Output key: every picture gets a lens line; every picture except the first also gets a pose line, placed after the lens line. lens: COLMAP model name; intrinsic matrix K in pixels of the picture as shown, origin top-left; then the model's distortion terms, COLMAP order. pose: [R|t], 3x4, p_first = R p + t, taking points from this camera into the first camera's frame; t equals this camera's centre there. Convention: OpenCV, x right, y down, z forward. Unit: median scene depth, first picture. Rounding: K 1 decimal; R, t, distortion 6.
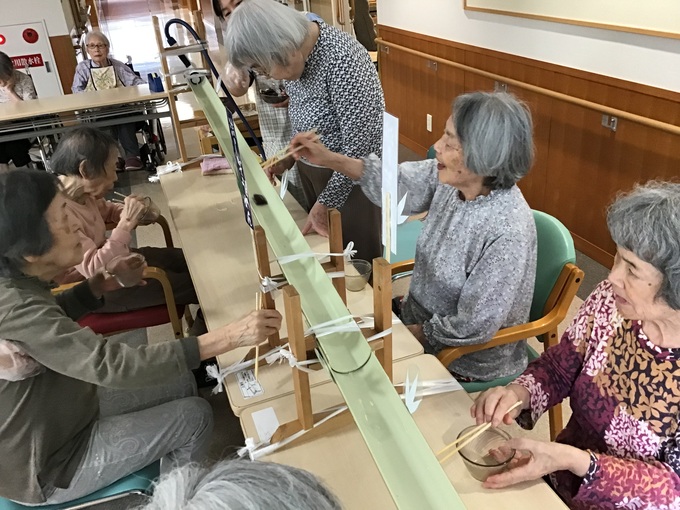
lens RADIAL K [[585.2, 0, 340.0], [0, 585.2, 255.0], [0, 0, 1]] dist [-0.002441, -0.011890]
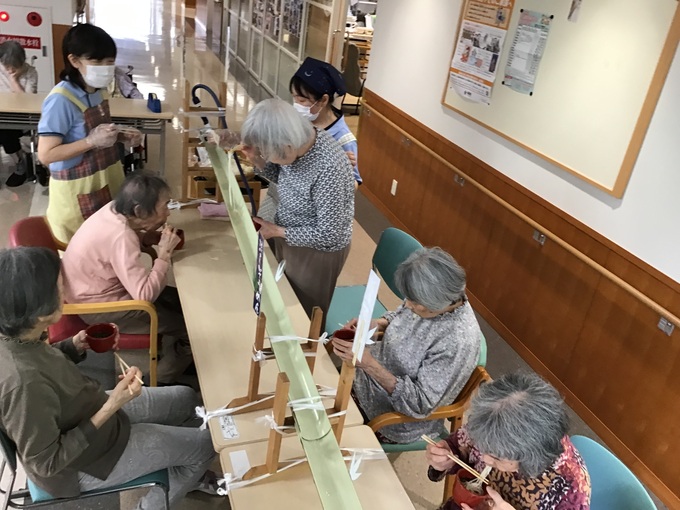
lens RADIAL K [[569.6, 0, 340.0], [0, 569.6, 255.0], [0, 0, 1]] dist [0.074972, 0.003286]
pose [[0.977052, 0.189293, 0.097664, -0.112594], [-0.187639, 0.981896, -0.025930, -0.172085], [-0.100804, 0.007009, 0.994882, -0.307398]]
